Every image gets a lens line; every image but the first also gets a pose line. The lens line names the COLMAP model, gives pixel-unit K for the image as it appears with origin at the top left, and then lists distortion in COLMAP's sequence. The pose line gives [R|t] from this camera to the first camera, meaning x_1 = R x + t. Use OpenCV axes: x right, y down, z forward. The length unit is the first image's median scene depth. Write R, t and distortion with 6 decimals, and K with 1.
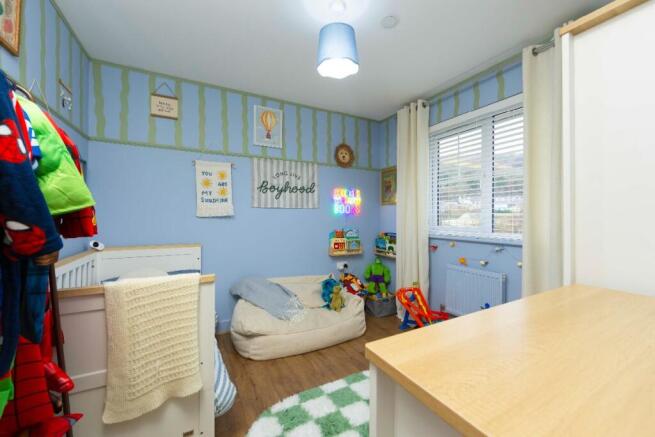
lens RADIAL K [[259.1, 0, 337.3], [0, 259.1, 216.9], [0, 0, 1]] dist [-0.001080, -0.000107]
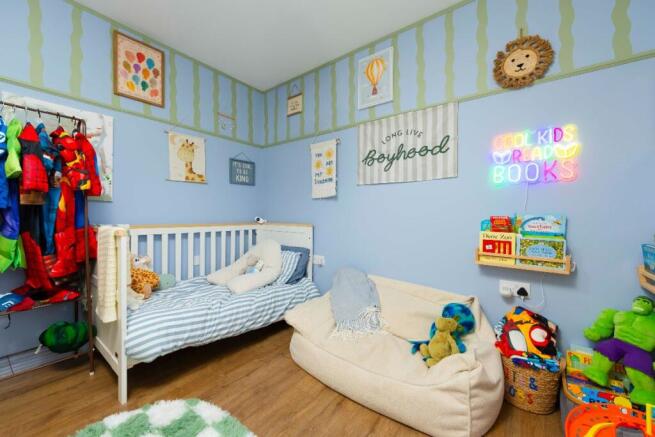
lens RADIAL K [[259.1, 0, 337.3], [0, 259.1, 216.9], [0, 0, 1]] dist [-0.001080, -0.000107]
pose [[0.394652, 0.001875, -0.918829, 0.381287], [-0.007921, 0.999968, -0.001362, 0.061825], [0.918796, 0.007815, 0.394654, 0.567625]]
